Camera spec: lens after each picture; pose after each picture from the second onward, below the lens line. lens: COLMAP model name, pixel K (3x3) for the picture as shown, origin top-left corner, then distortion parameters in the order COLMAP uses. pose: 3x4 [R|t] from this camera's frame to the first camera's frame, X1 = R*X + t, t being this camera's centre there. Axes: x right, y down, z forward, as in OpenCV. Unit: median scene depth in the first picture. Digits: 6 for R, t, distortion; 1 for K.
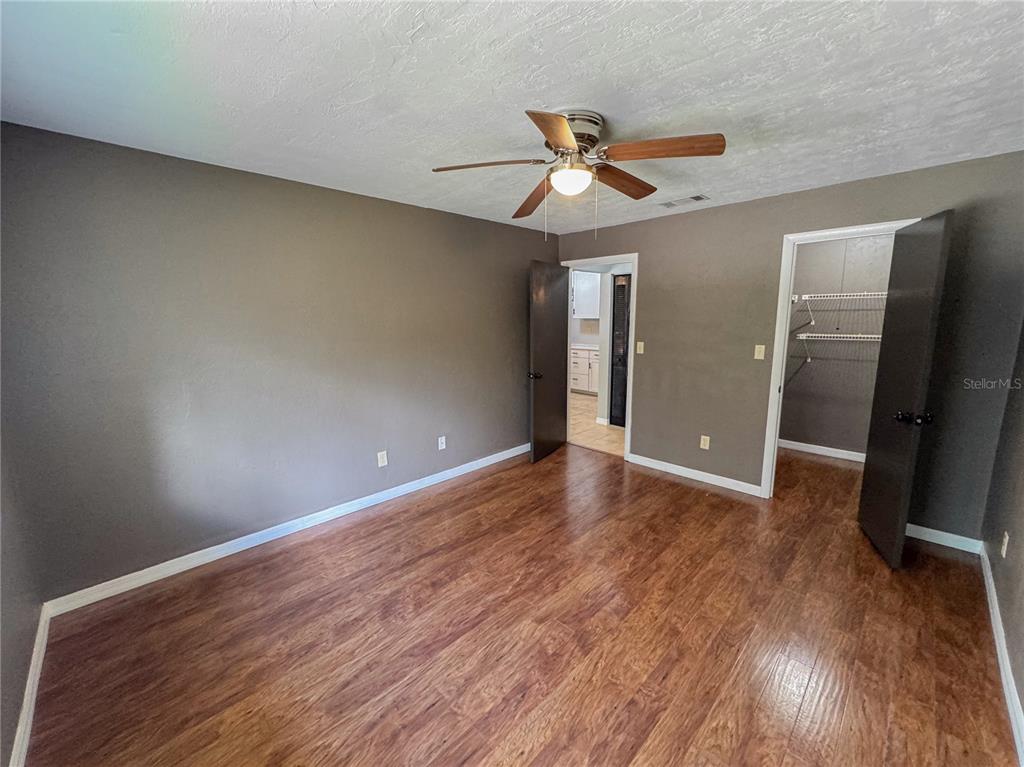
lens RADIAL K [[407.3, 0, 512.0], [0, 407.3, 383.5], [0, 0, 1]] dist [-0.002111, -0.000121]
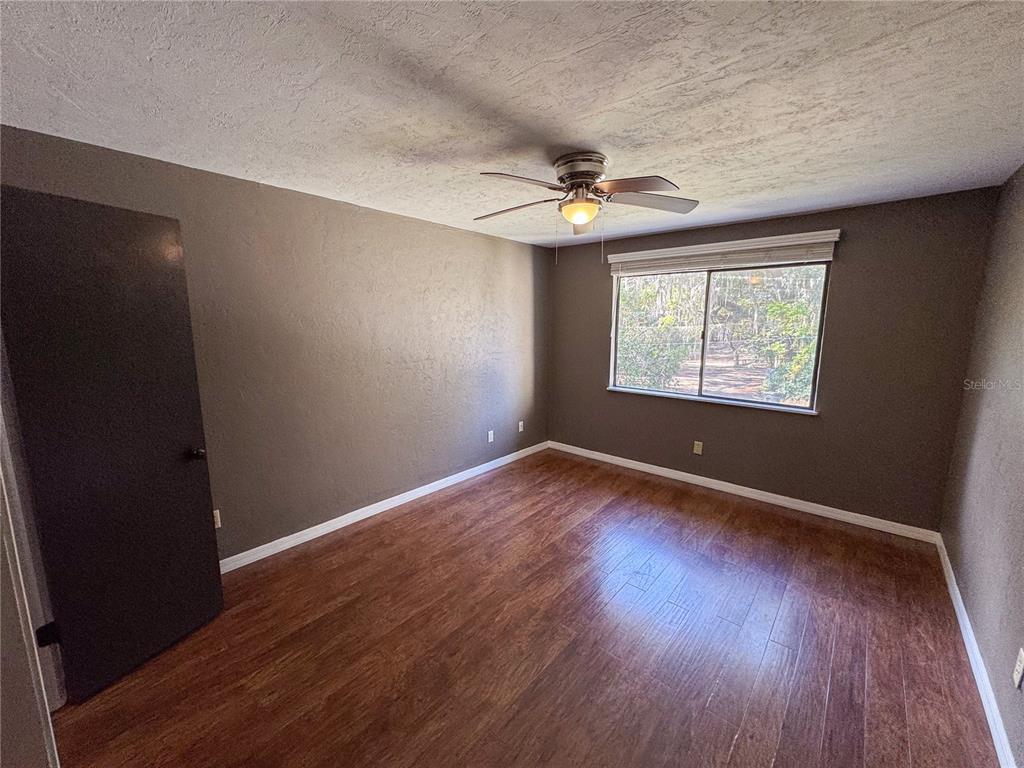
lens RADIAL K [[407.3, 0, 512.0], [0, 407.3, 384.0], [0, 0, 1]] dist [-0.002111, -0.000121]
pose [[-0.997350, 0.021956, -0.069359, 0.332619], [-0.001419, 0.947319, 0.320287, -0.325322], [0.072737, 0.319537, -0.944778, 1.754387]]
